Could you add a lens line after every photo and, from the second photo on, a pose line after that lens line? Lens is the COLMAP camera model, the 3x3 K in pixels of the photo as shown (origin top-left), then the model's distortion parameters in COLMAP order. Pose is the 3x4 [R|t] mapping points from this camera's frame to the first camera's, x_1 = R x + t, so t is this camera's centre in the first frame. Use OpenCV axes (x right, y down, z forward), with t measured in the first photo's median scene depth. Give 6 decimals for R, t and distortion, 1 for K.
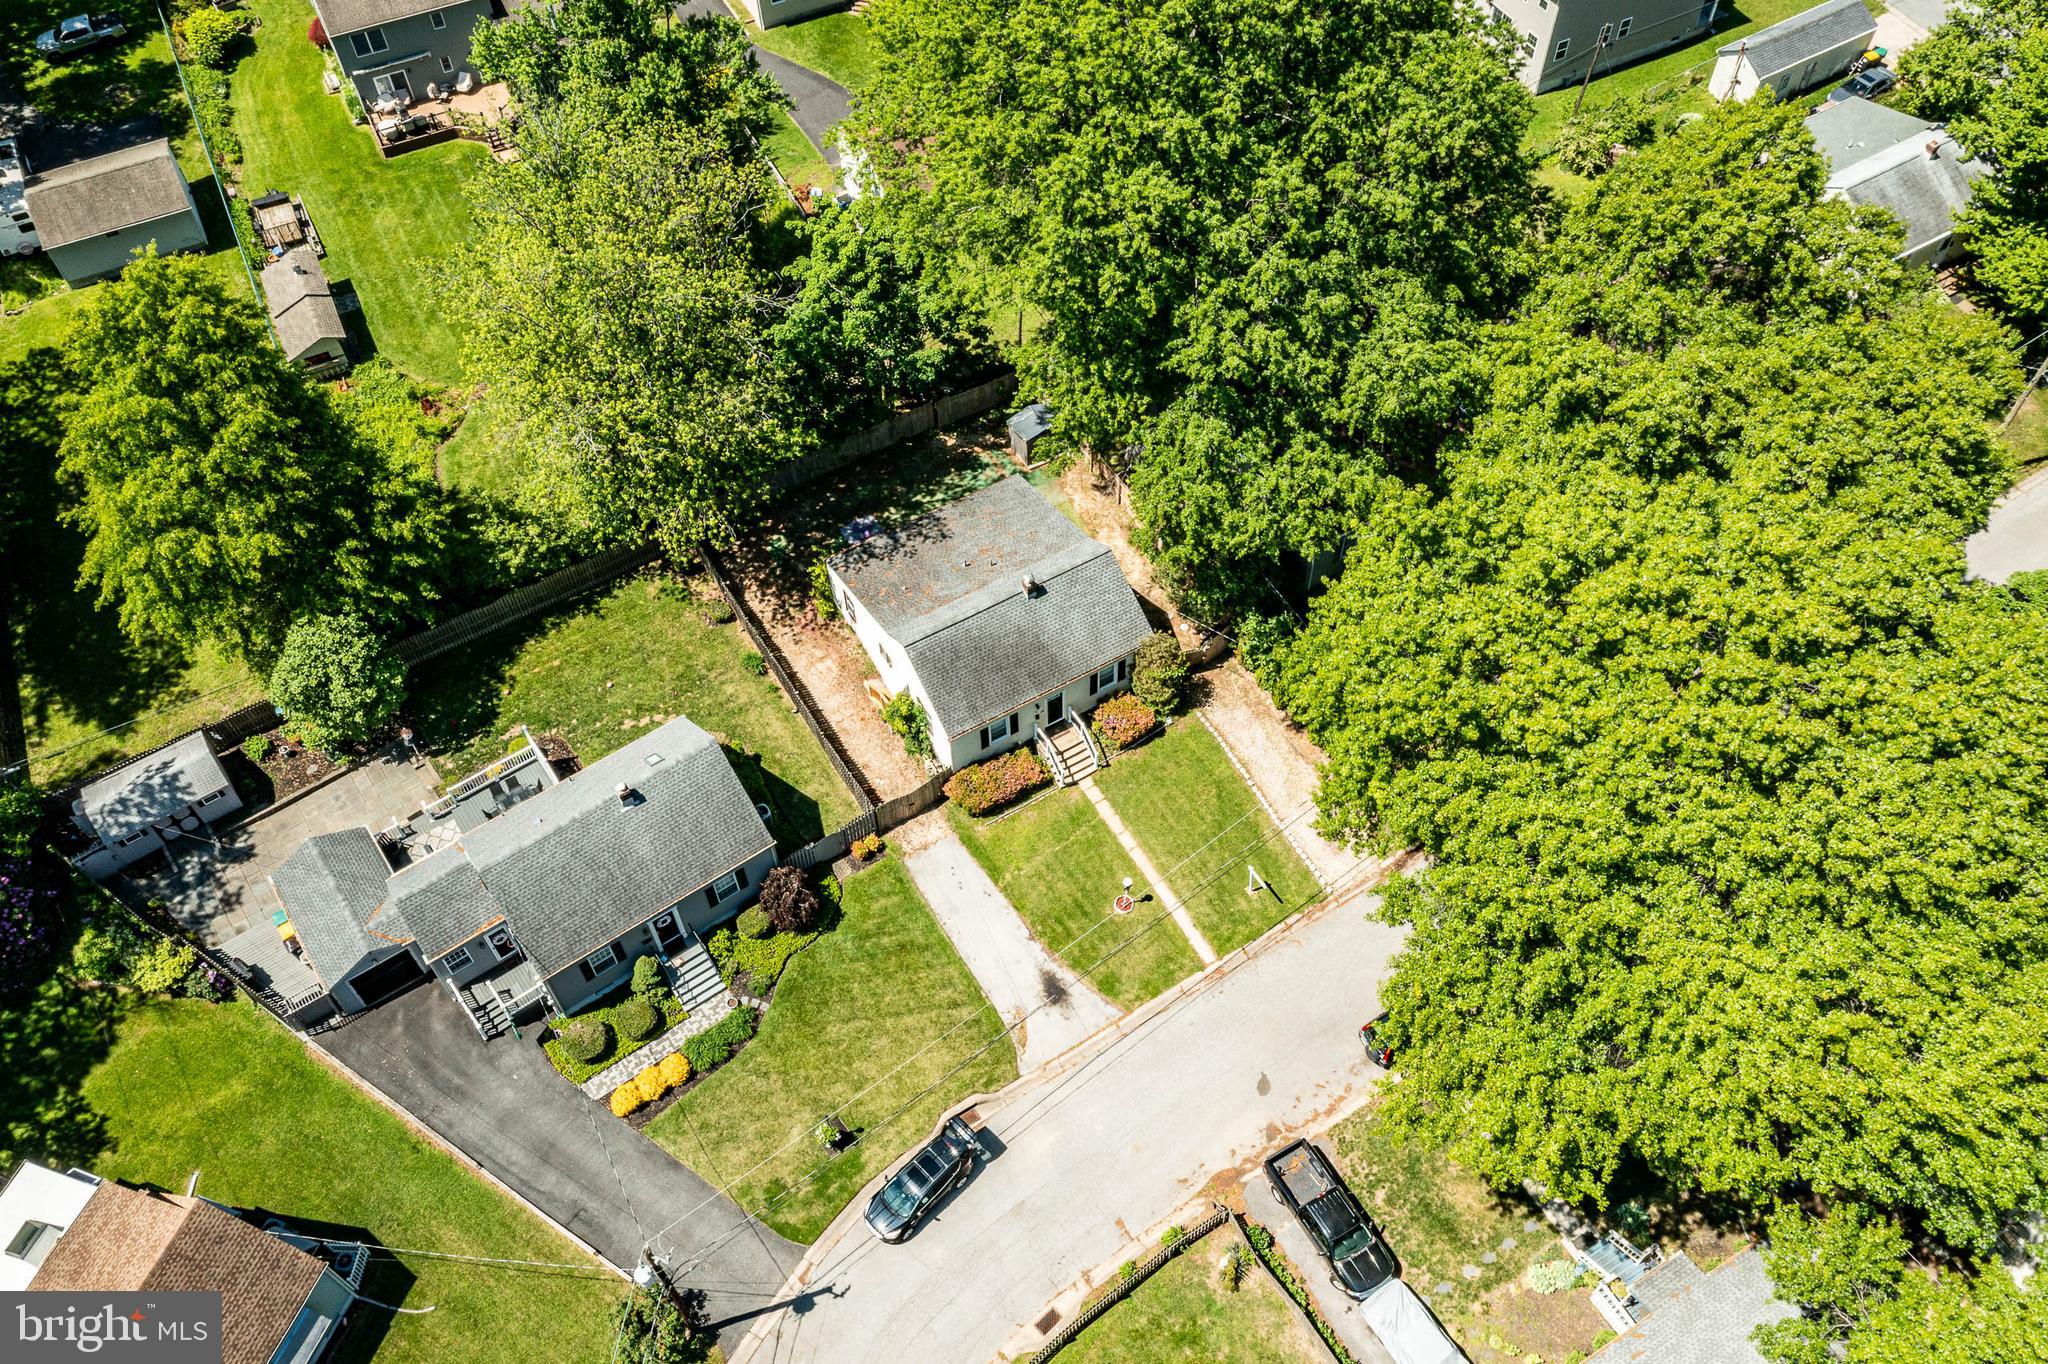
lens RADIAL K [[1619.6, 0, 1014.4], [0, 1619.6, 679.4], [0, 0, 1]] dist [-0.008442, 0.036304]
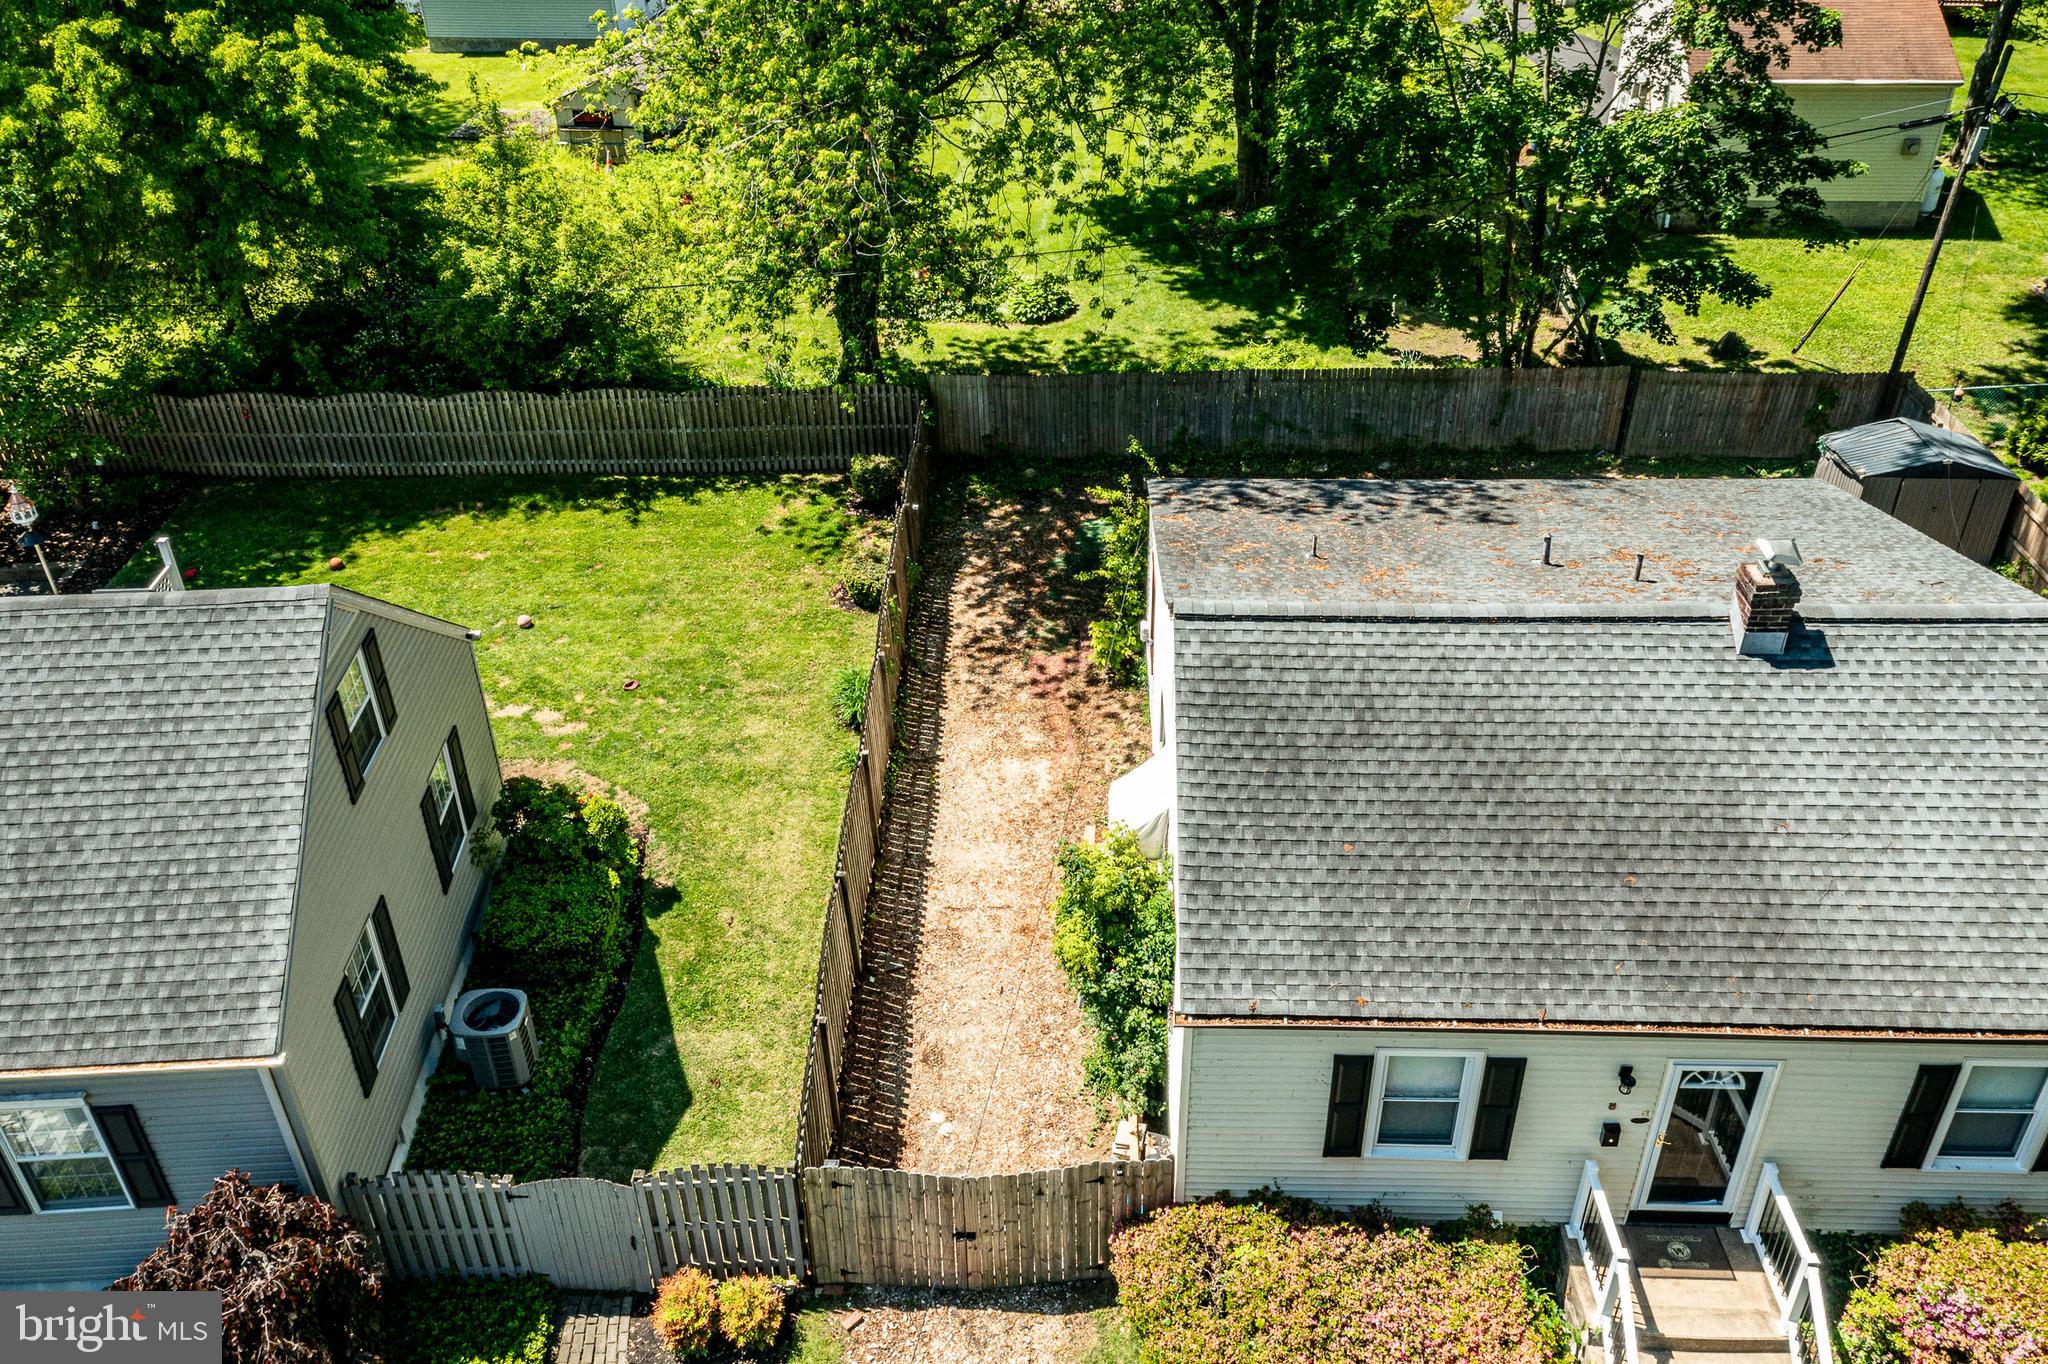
lens RADIAL K [[1619.6, 0, 1018.3], [0, 1619.6, 680.6], [0, 0, 1]] dist [-0.008442, 0.036304]
pose [[0.841859, 0.300961, -0.447990, 0.027412], [-0.434856, 0.869893, -0.232779, 0.058201], [0.319646, 0.390778, 0.863203, 0.773541]]
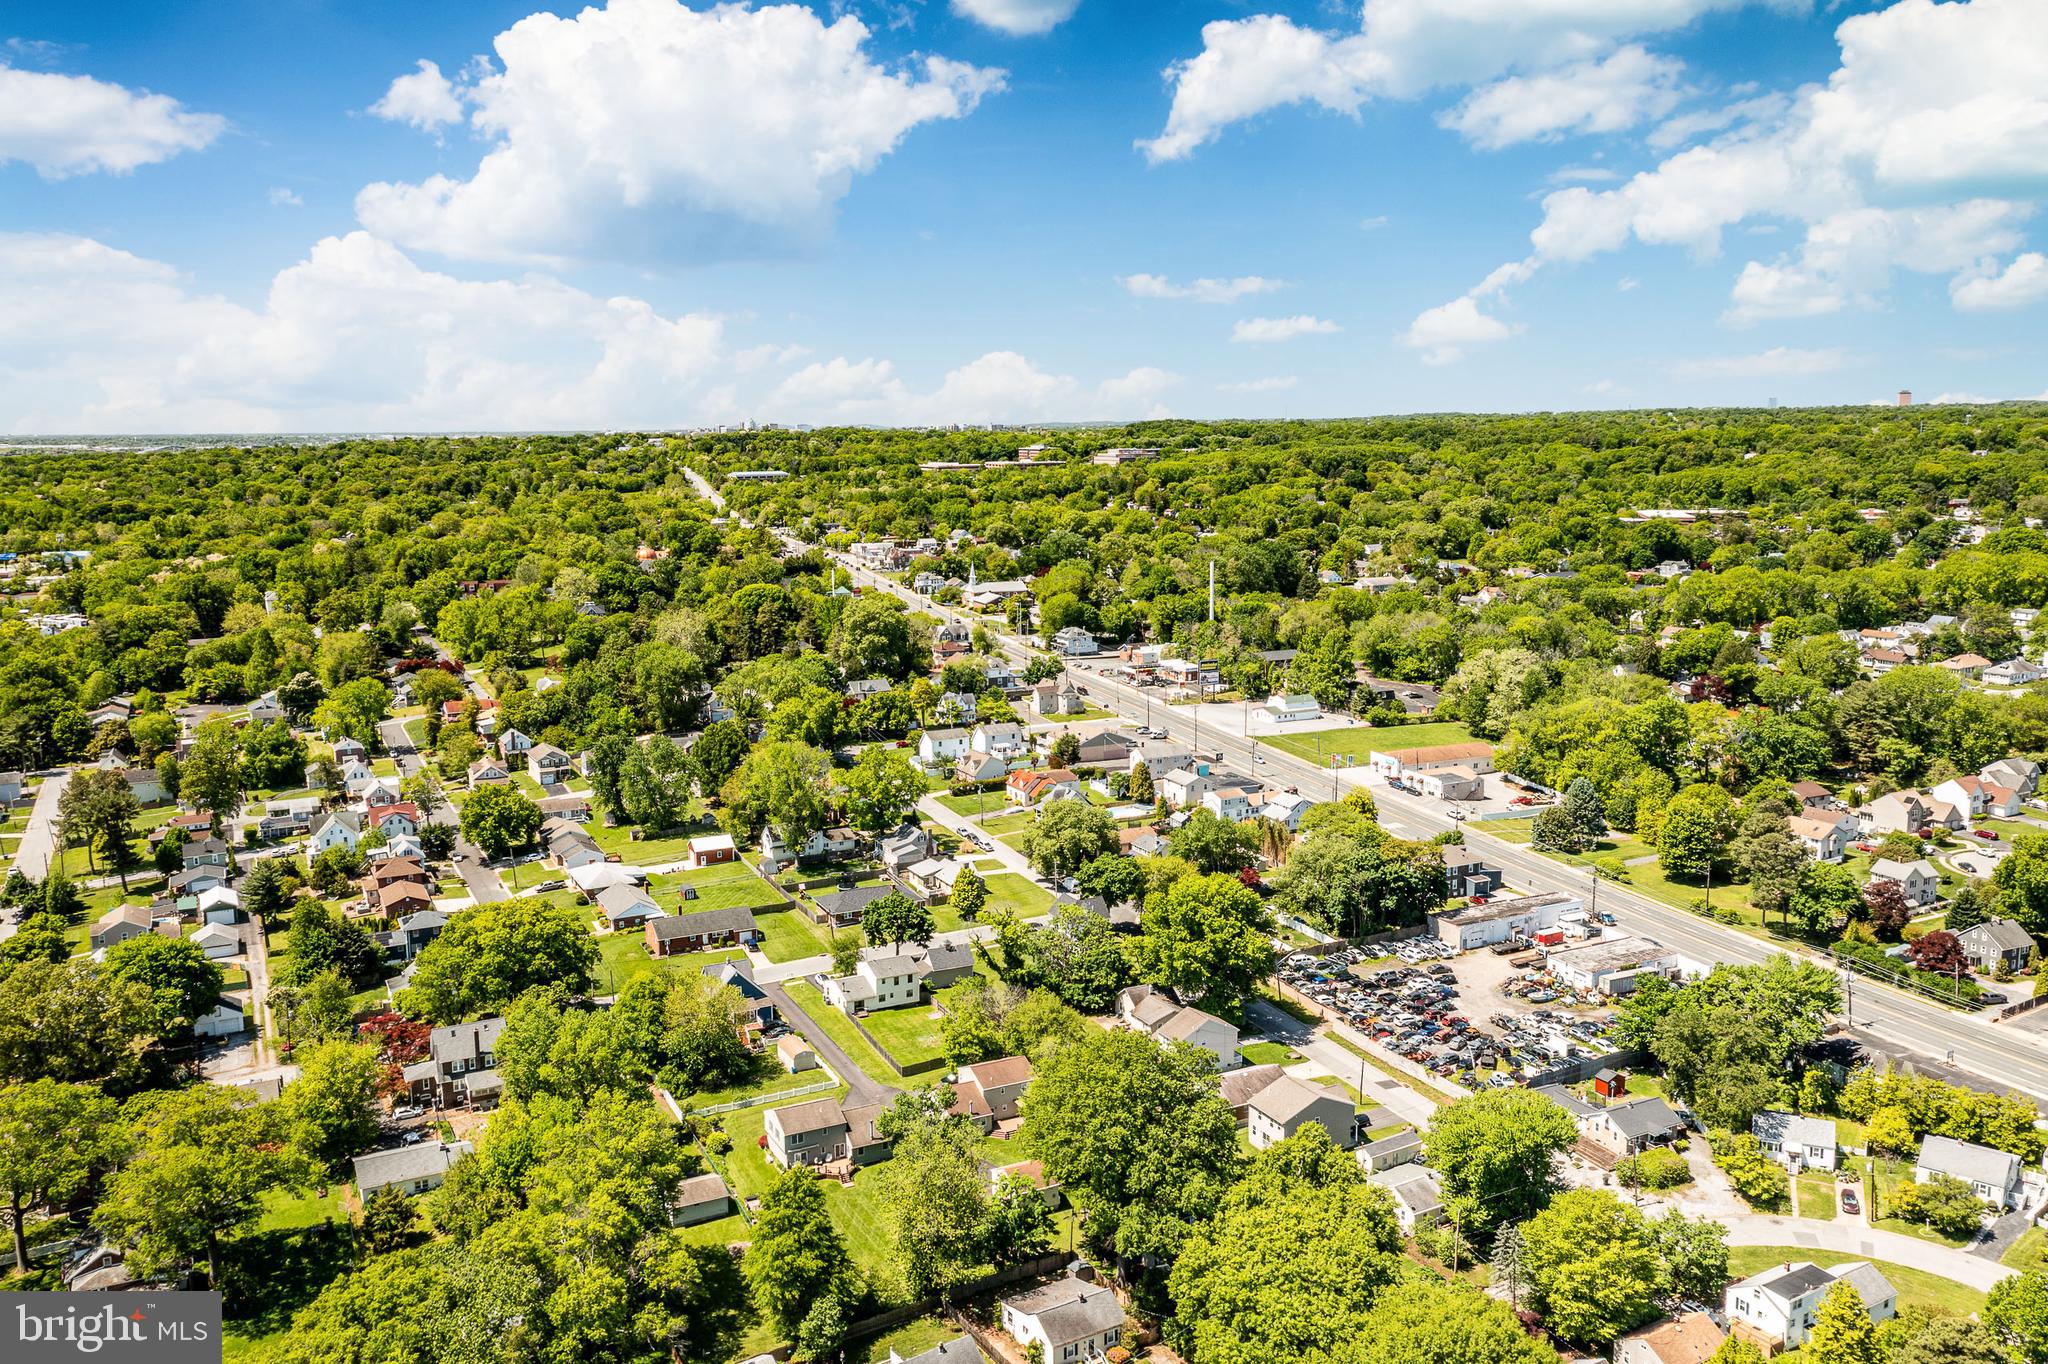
lens RADIAL K [[1619.6, 0, 1019.8], [0, 1619.6, 690.2], [0, 0, 1]] dist [-0.008442, 0.036304]
pose [[0.999909, 0.010781, 0.008077, -0.127151], [-0.002186, 0.721526, -0.692384, 1.098002], [-0.013292, 0.692304, 0.721484, -1.672359]]
